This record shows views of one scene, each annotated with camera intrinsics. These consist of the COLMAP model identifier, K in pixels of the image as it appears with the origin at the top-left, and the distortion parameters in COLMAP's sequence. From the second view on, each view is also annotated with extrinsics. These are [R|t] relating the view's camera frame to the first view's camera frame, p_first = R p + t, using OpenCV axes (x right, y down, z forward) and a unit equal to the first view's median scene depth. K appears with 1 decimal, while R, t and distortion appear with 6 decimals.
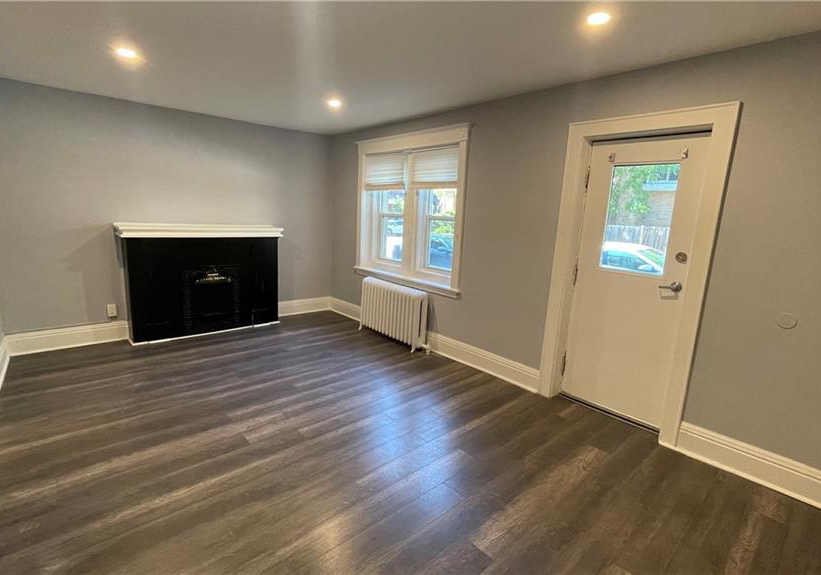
lens RADIAL K [[398.5, 0, 410.5], [0, 398.5, 287.5], [0, 0, 1]] dist [-0.000389, 0.000448]
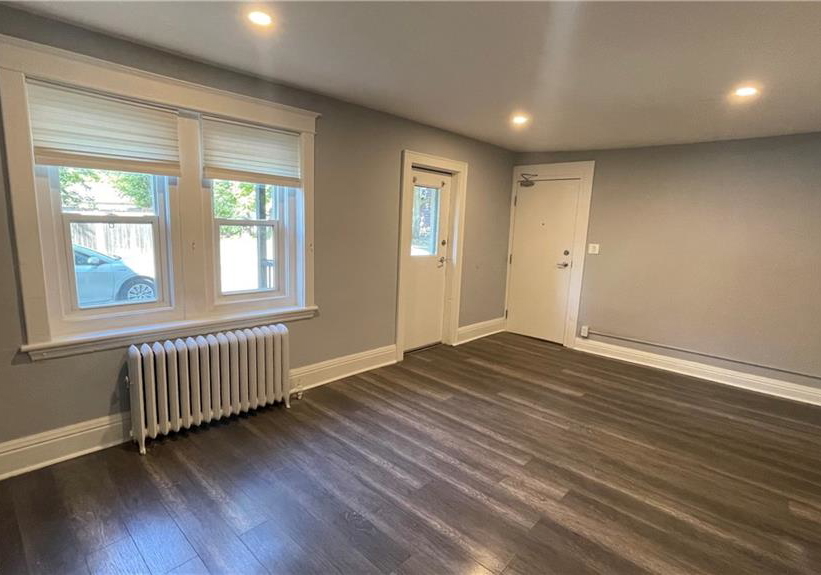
lens RADIAL K [[398.5, 0, 410.5], [0, 398.5, 287.5], [0, 0, 1]] dist [-0.000389, 0.000448]
pose [[-0.052139, -0.208666, 0.976596, -0.951975], [0.144328, 0.966085, 0.214125, -0.246993], [-0.988155, 0.152114, -0.020255, 1.056044]]
